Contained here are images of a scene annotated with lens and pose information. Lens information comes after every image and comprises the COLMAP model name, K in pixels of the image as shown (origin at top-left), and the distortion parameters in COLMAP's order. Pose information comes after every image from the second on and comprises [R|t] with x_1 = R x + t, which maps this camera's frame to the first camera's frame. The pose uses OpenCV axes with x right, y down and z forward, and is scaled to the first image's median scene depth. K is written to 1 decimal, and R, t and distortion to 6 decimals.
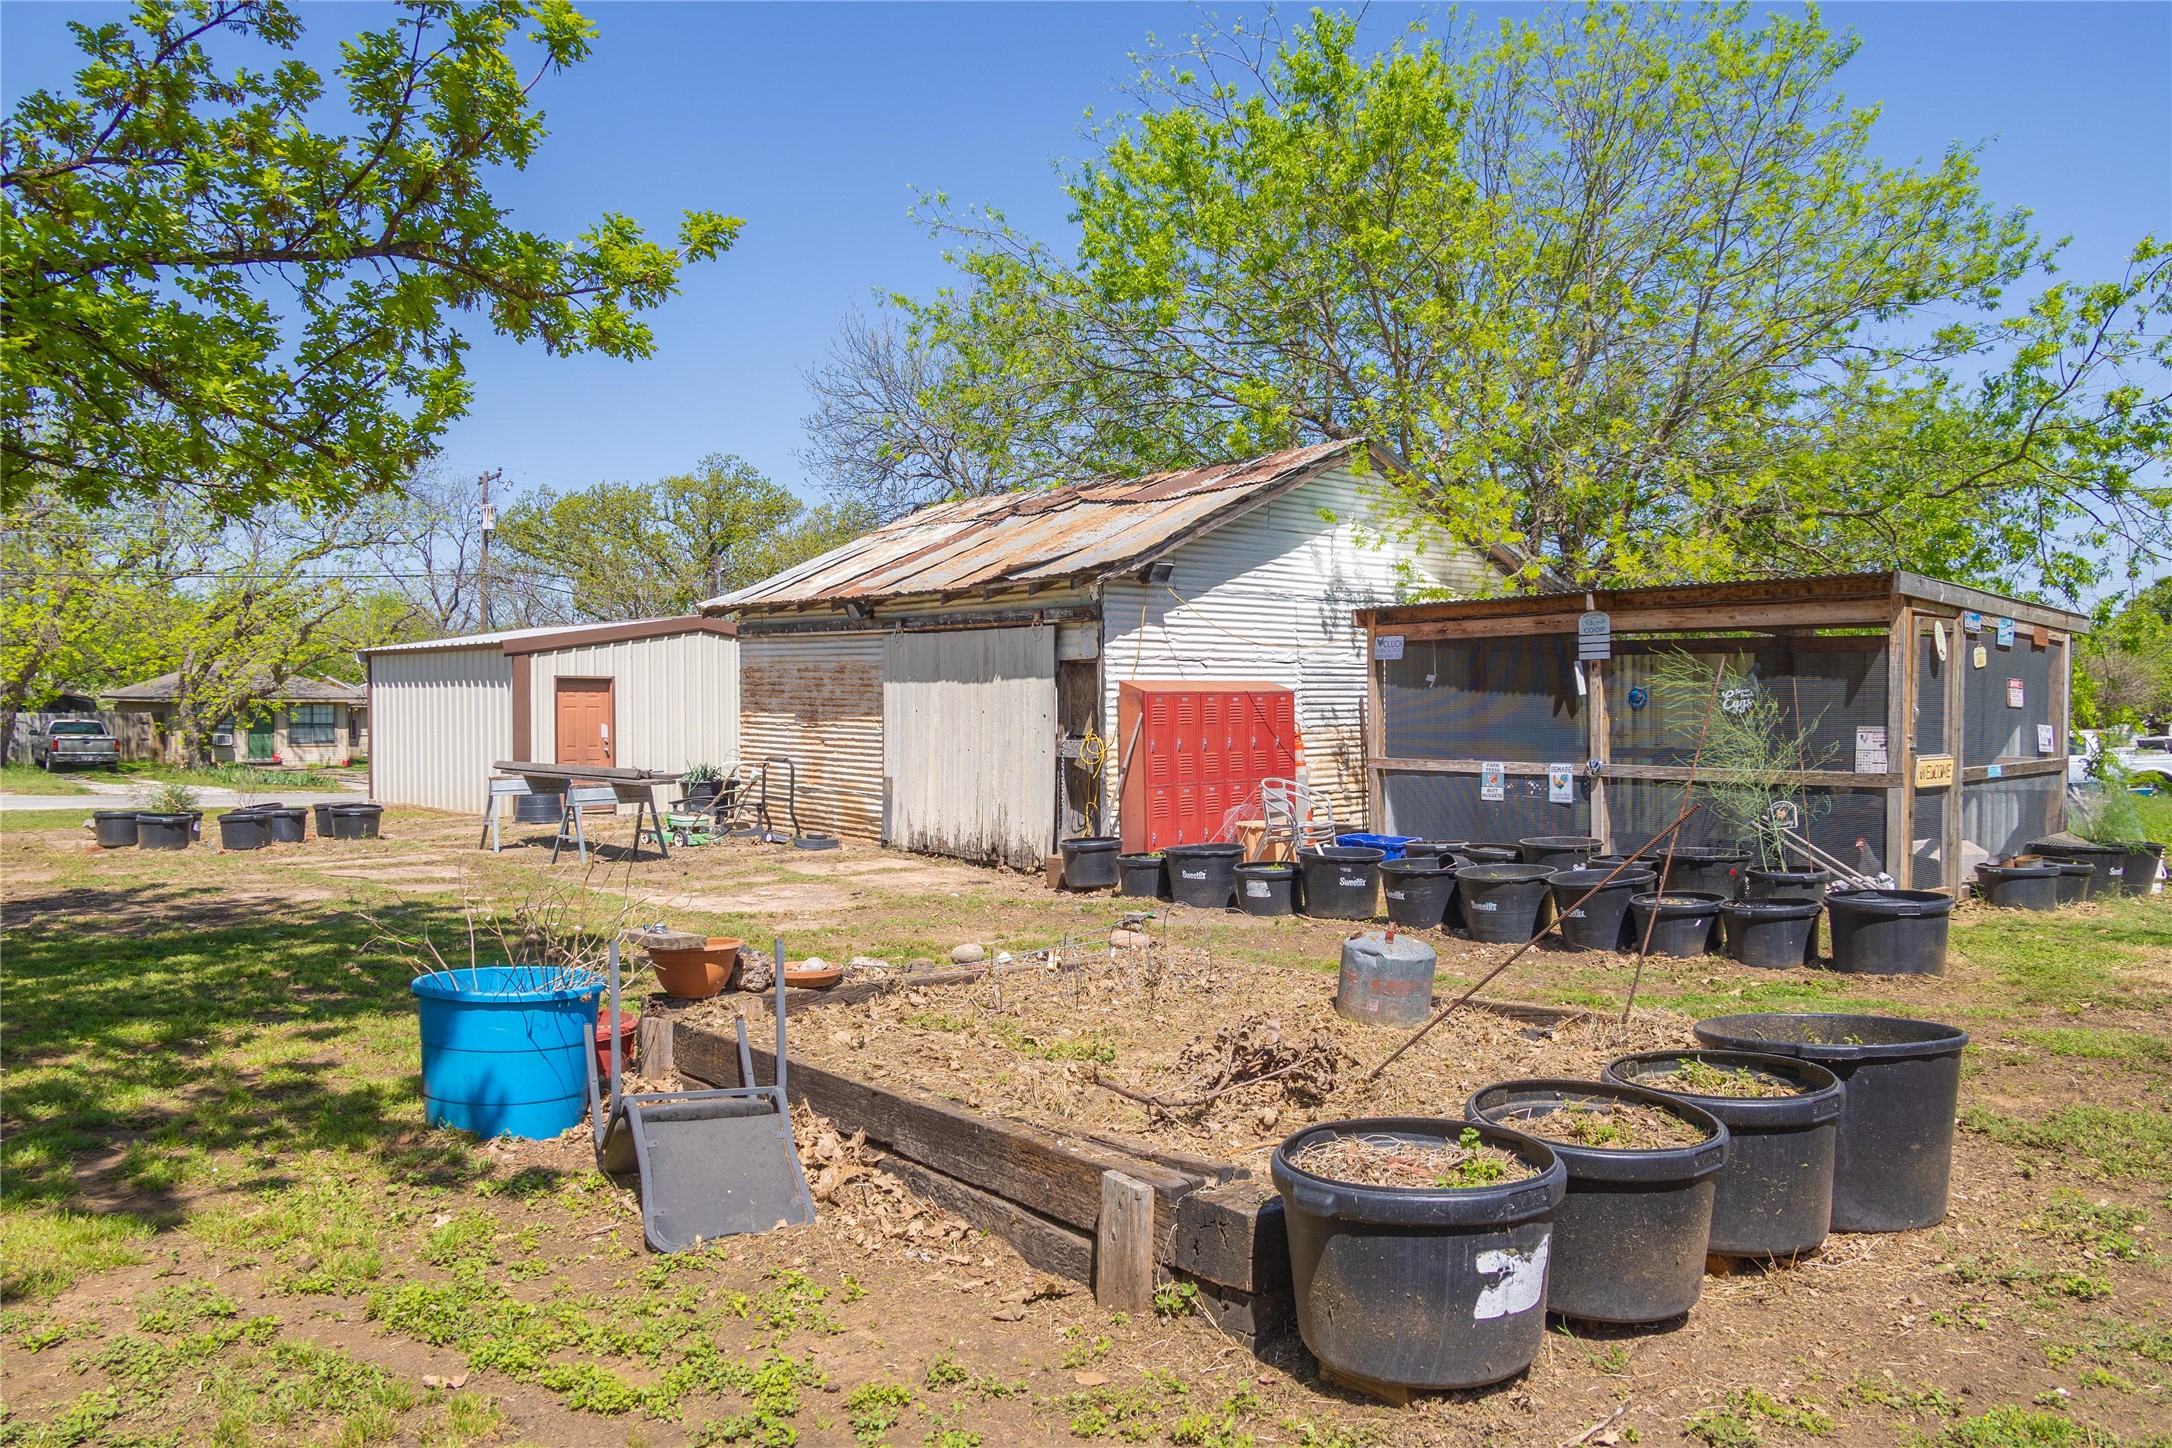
lens RADIAL K [[1629.9, 0, 1086.0], [0, 1629.9, 724.0], [0, 0, 1]] dist [0.101593, -0.076351]
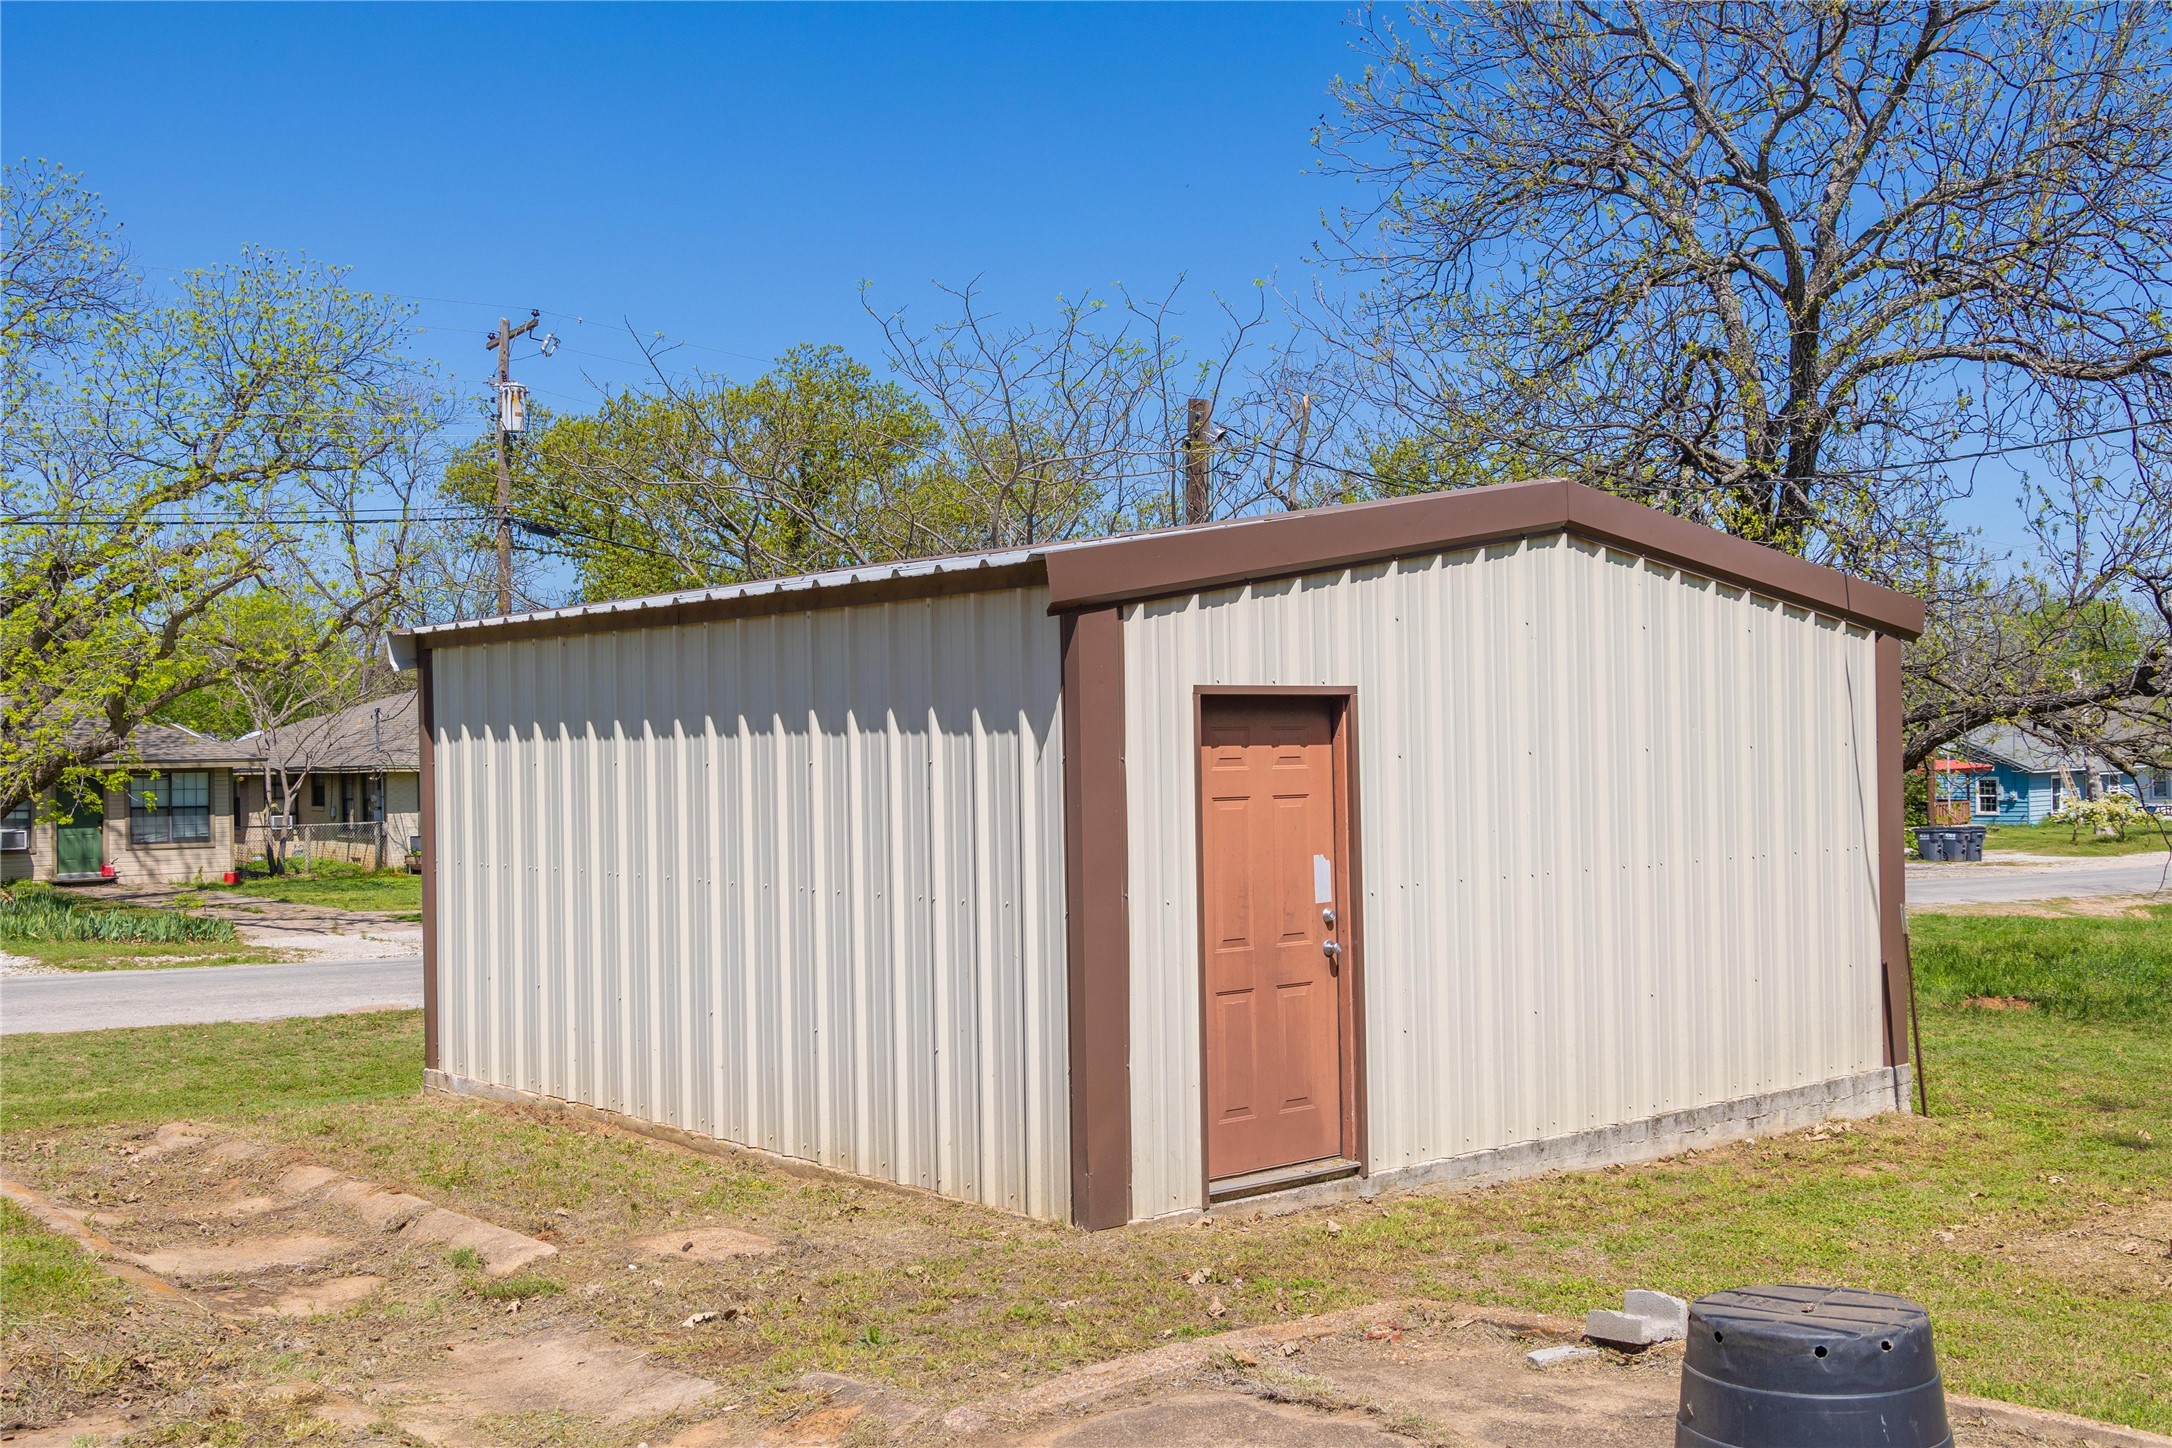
lens RADIAL K [[2309.2, 0, 1086.0], [0, 2309.2, 724.0], [0, 0, 1]] dist [0.135570, -0.006872]
pose [[0.998552, -0.015516, -0.051500, -0.597297], [0.014342, 0.999630, -0.023097, -0.026826], [0.051839, 0.022325, 0.998406, 1.145530]]
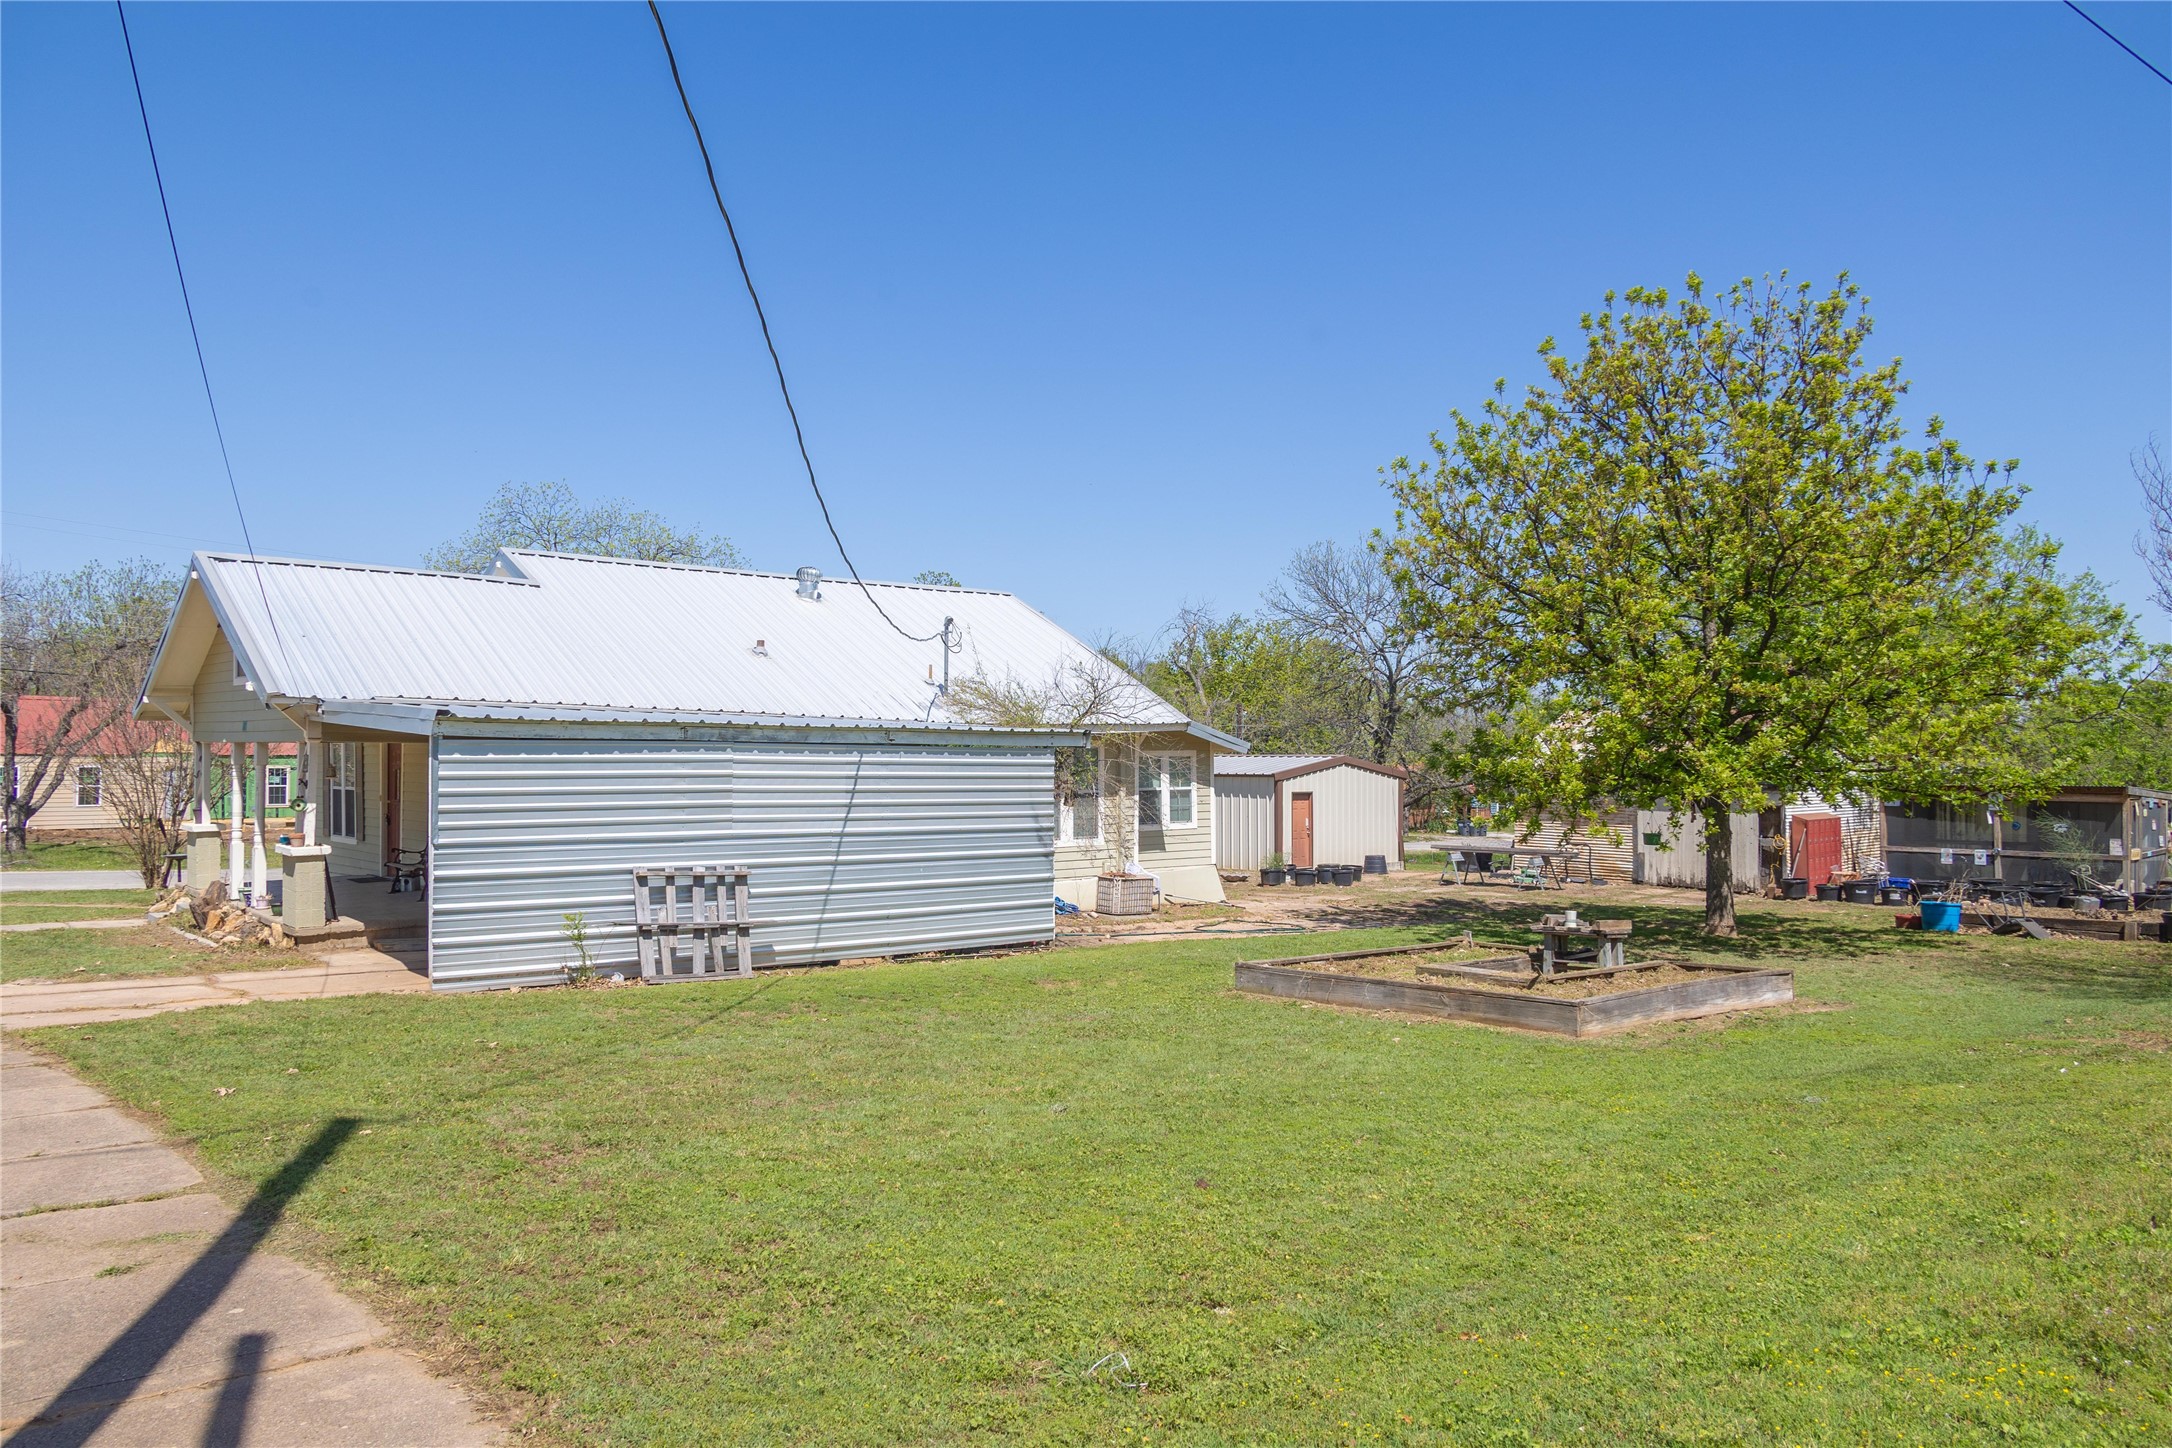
lens RADIAL K [[1629.9, 0, 1086.0], [0, 1629.9, 724.0], [0, 0, 1]] dist [0.101593, -0.076351]
pose [[0.999329, 0.002868, 0.036503, -1.147204], [-0.001553, 0.999350, -0.036021, -0.072887], [-0.036583, 0.035940, 0.998684, -1.487614]]
